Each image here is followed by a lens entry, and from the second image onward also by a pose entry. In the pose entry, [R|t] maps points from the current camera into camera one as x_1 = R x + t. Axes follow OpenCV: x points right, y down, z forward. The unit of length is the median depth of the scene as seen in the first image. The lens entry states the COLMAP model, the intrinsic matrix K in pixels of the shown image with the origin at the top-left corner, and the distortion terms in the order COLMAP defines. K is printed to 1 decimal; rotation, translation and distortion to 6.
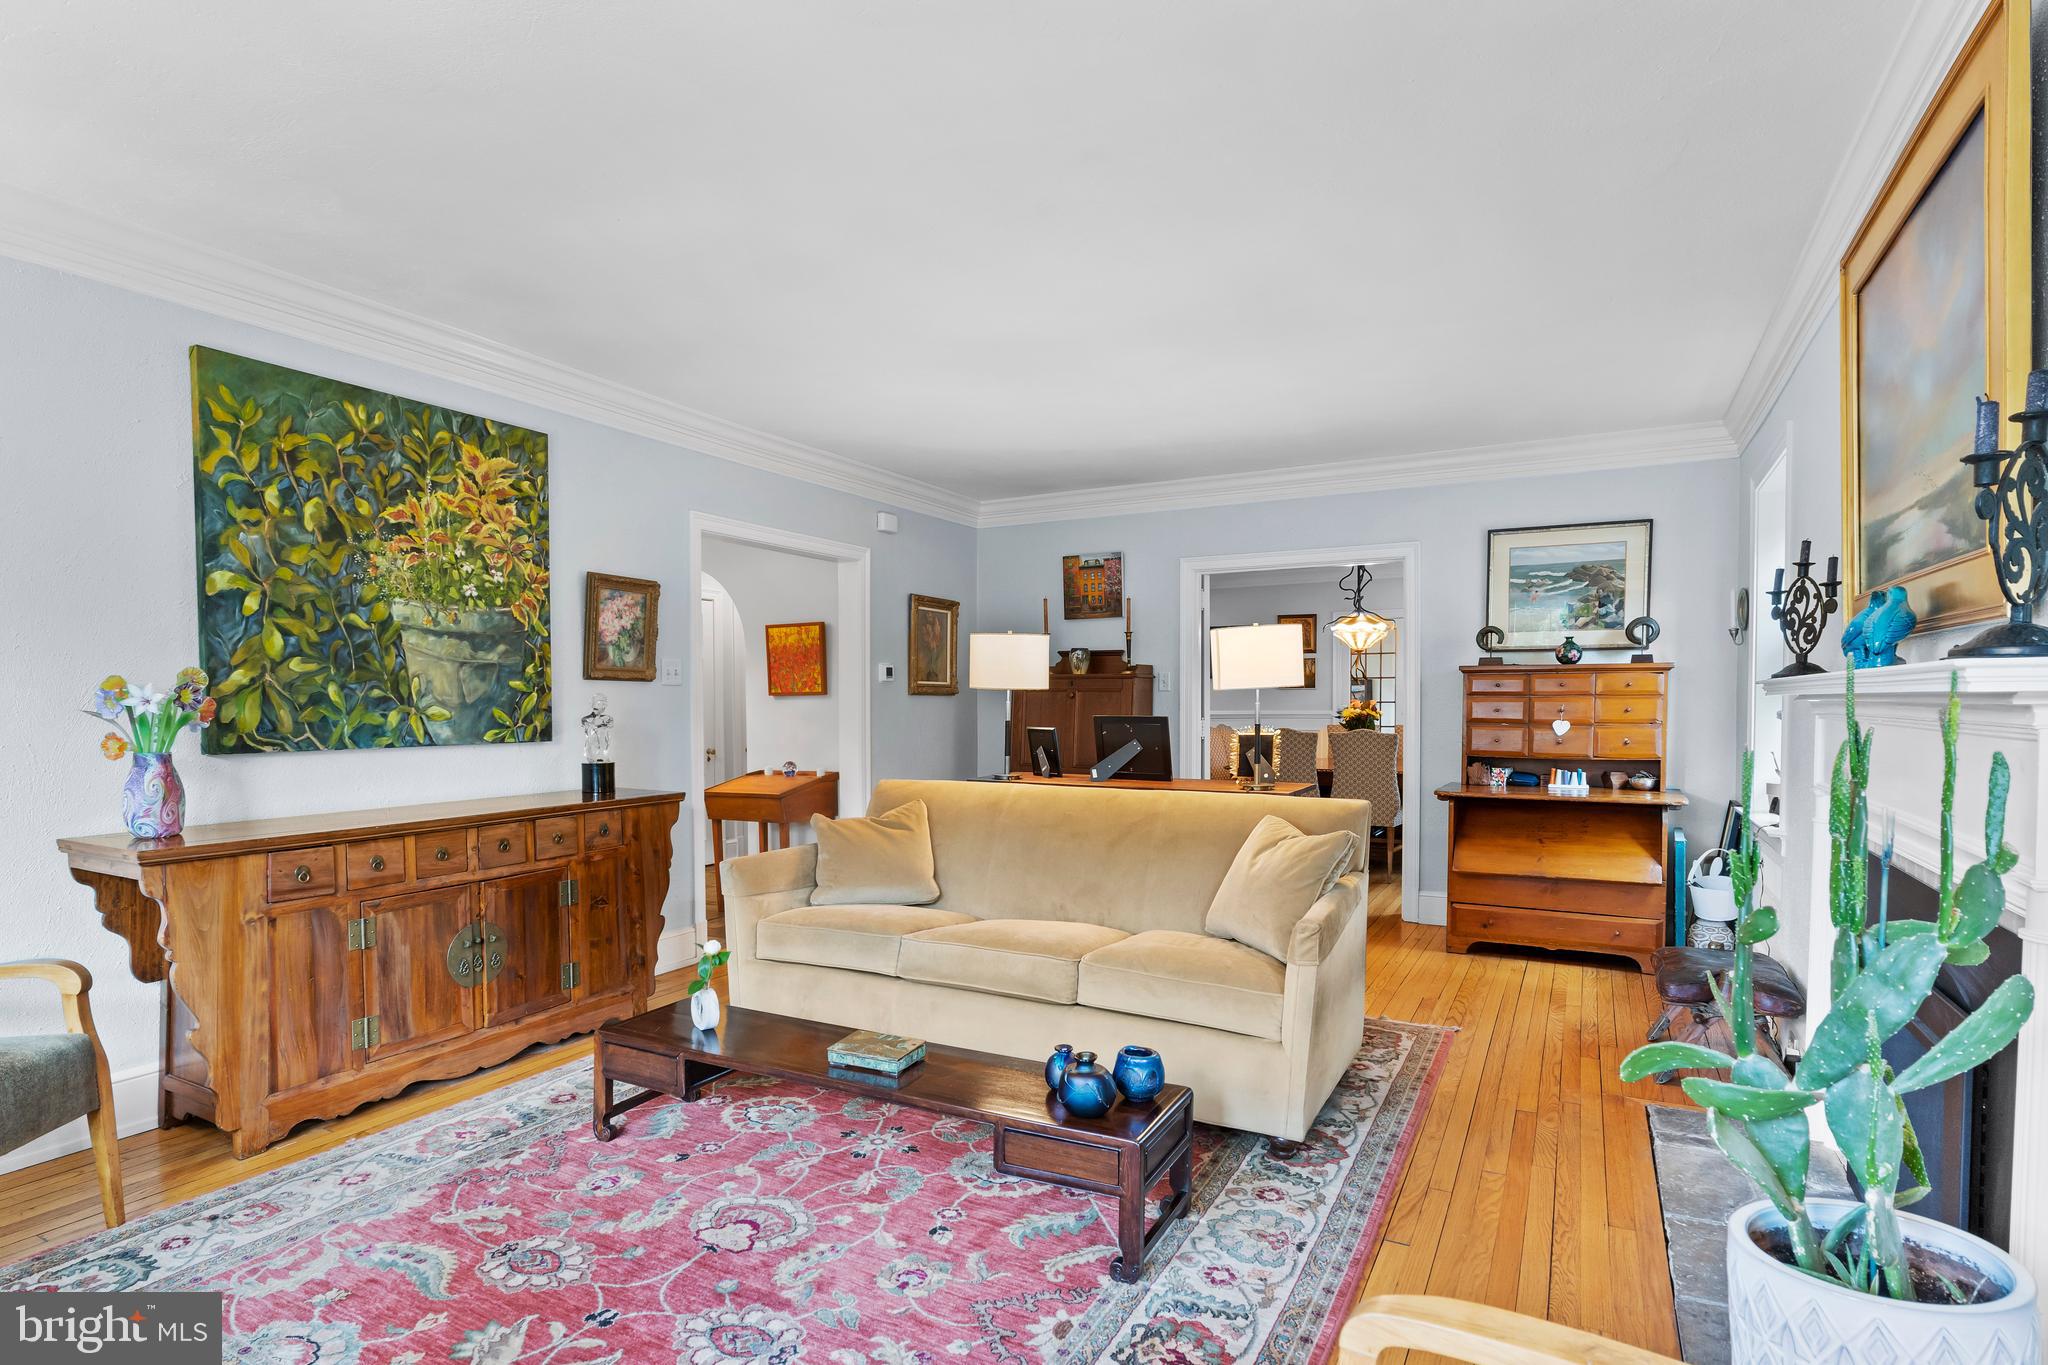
lens RADIAL K [[1053.4, 0, 1024.0], [0, 1053.4, 682.5], [0, 0, 1]] dist [-0.006418, 0.000454]
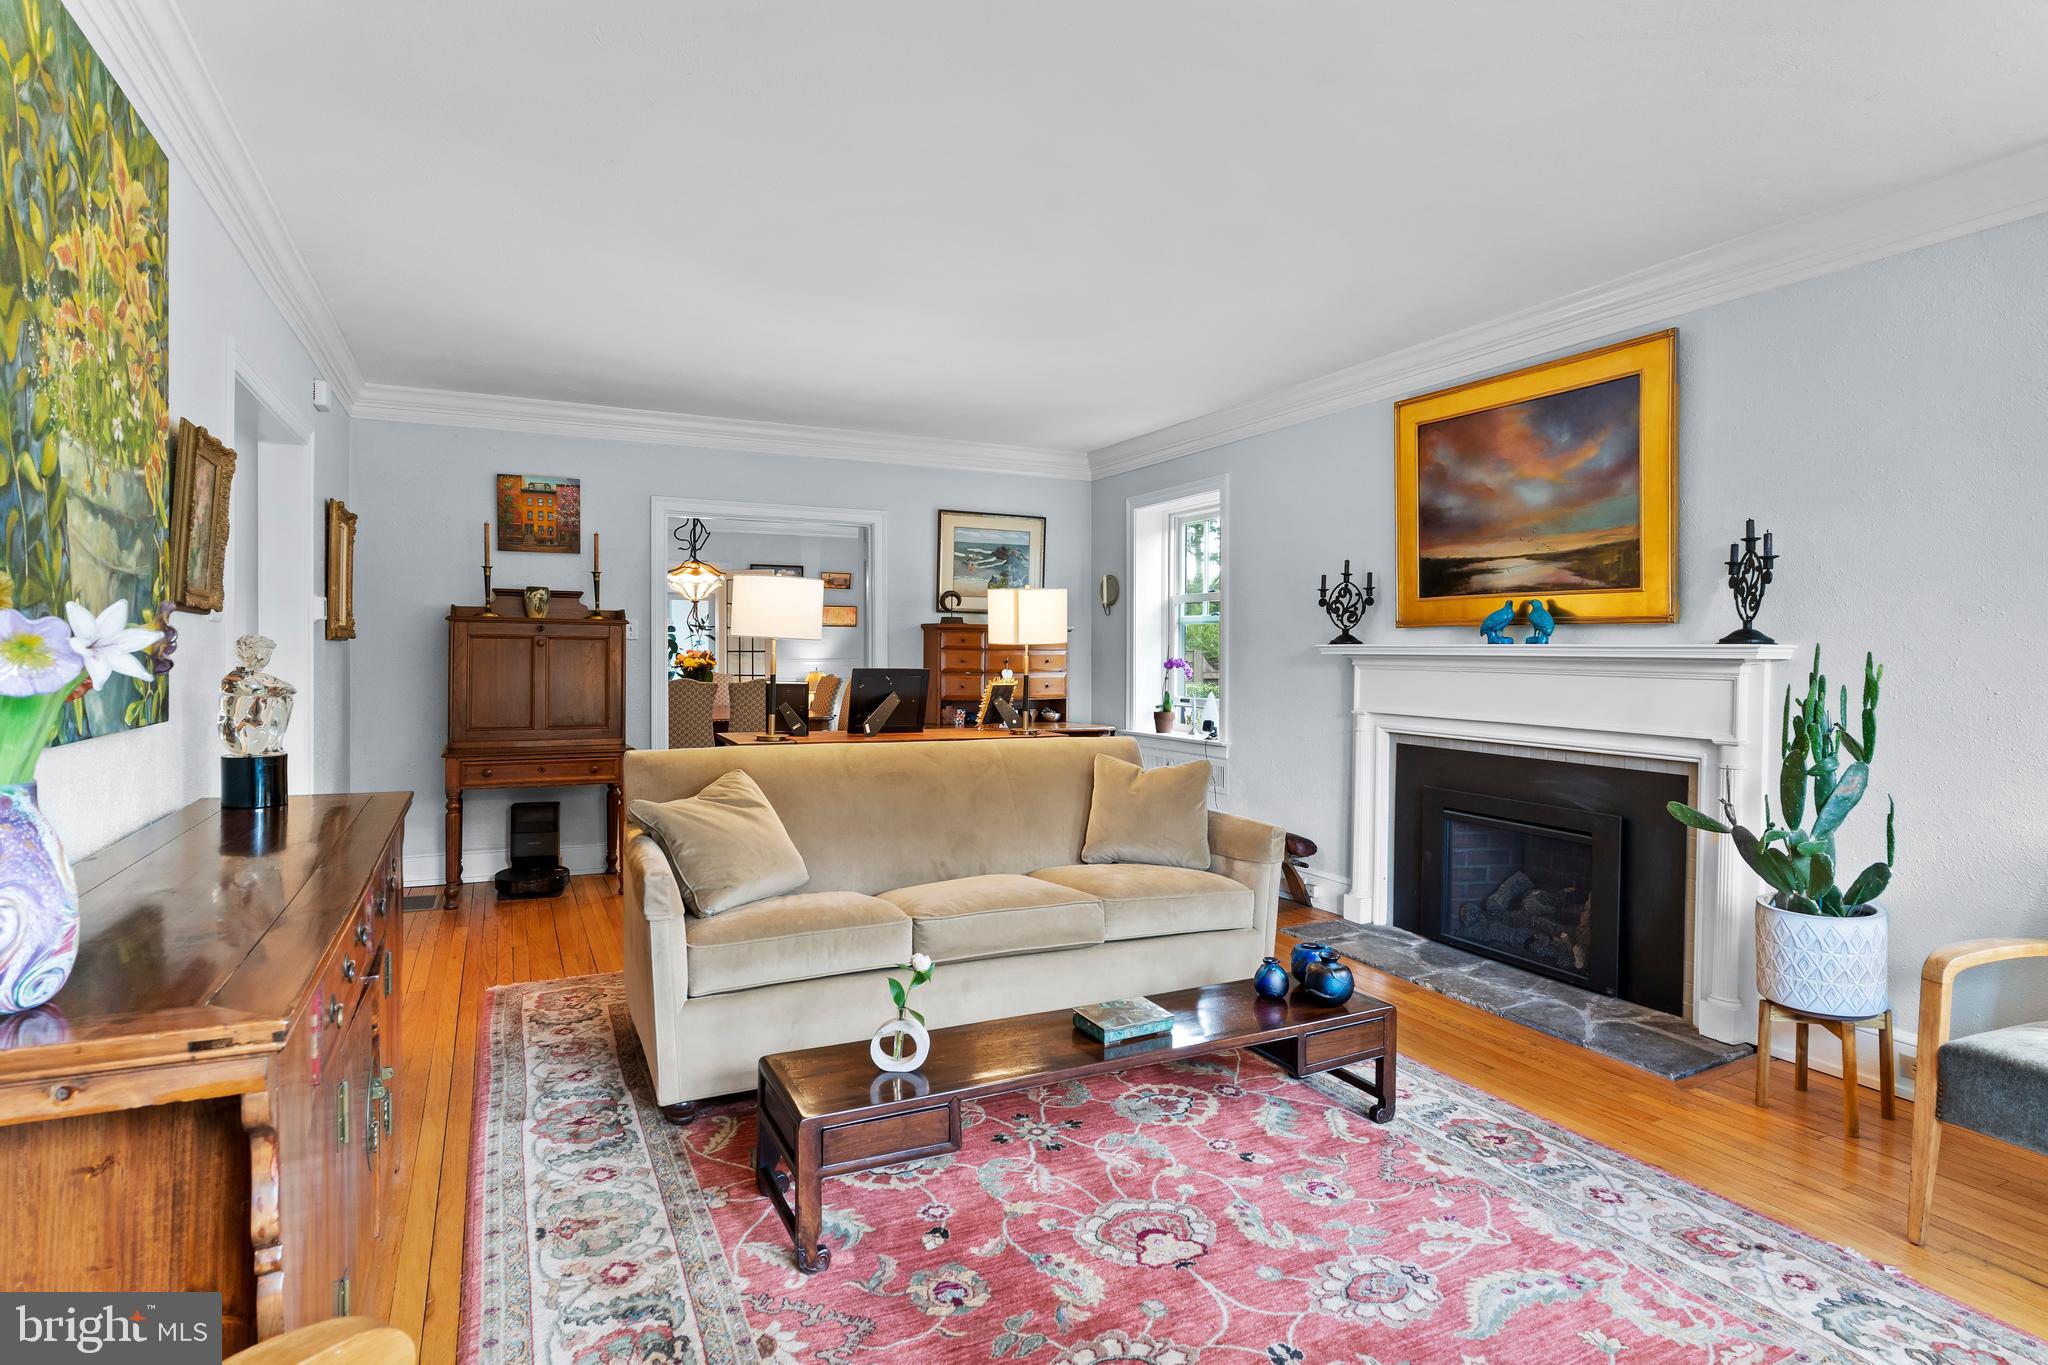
lens RADIAL K [[1043.9, 0, 999.6], [0, 1043.9, 615.8], [0, 0, 1]] dist [-0.007212, -0.000199]
pose [[0.591472, 0.034830, 0.805573, -0.639867], [-0.023649, 0.999386, -0.025846, 0.005044], [-0.805979, -0.003764, 0.591933, 0.340104]]
